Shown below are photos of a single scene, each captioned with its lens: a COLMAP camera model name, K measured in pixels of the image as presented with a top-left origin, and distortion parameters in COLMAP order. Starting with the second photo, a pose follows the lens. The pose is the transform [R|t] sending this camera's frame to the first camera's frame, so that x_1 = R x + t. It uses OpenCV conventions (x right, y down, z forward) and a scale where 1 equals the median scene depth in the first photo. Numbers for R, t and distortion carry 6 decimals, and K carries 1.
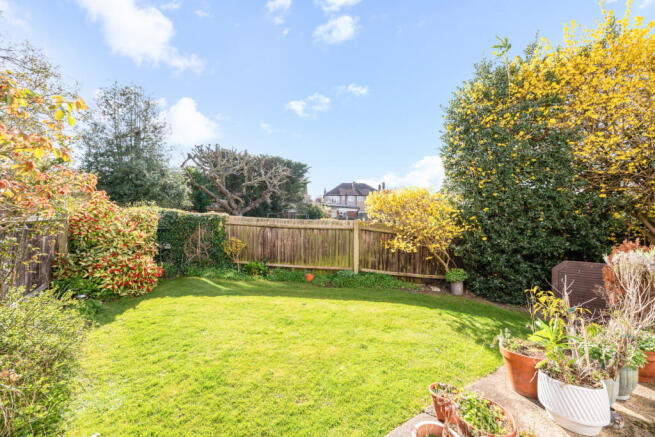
lens RADIAL K [[265.7, 0, 327.6], [0, 265.7, 217.4], [0, 0, 1]] dist [-0.002571, 0.001257]
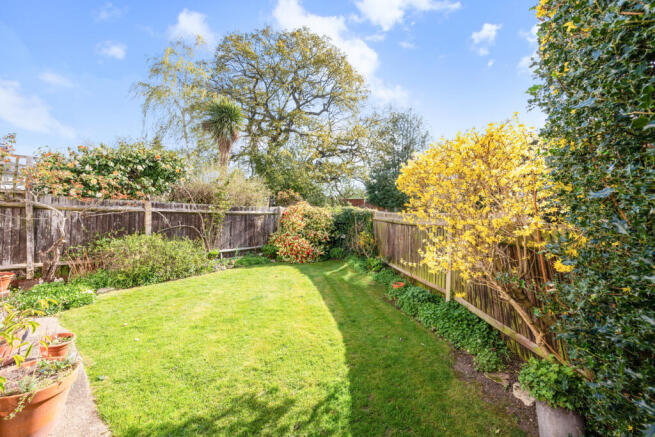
lens RADIAL K [[265.7, 0, 327.5], [0, 265.7, 217.9], [0, 0, 1]] dist [-0.002571, 0.001257]
pose [[0.294471, 0.000908, -0.955660, 0.573054], [-0.012958, 0.999911, -0.003043, 0.026578], [0.955572, 0.013280, 0.294457, 0.536399]]
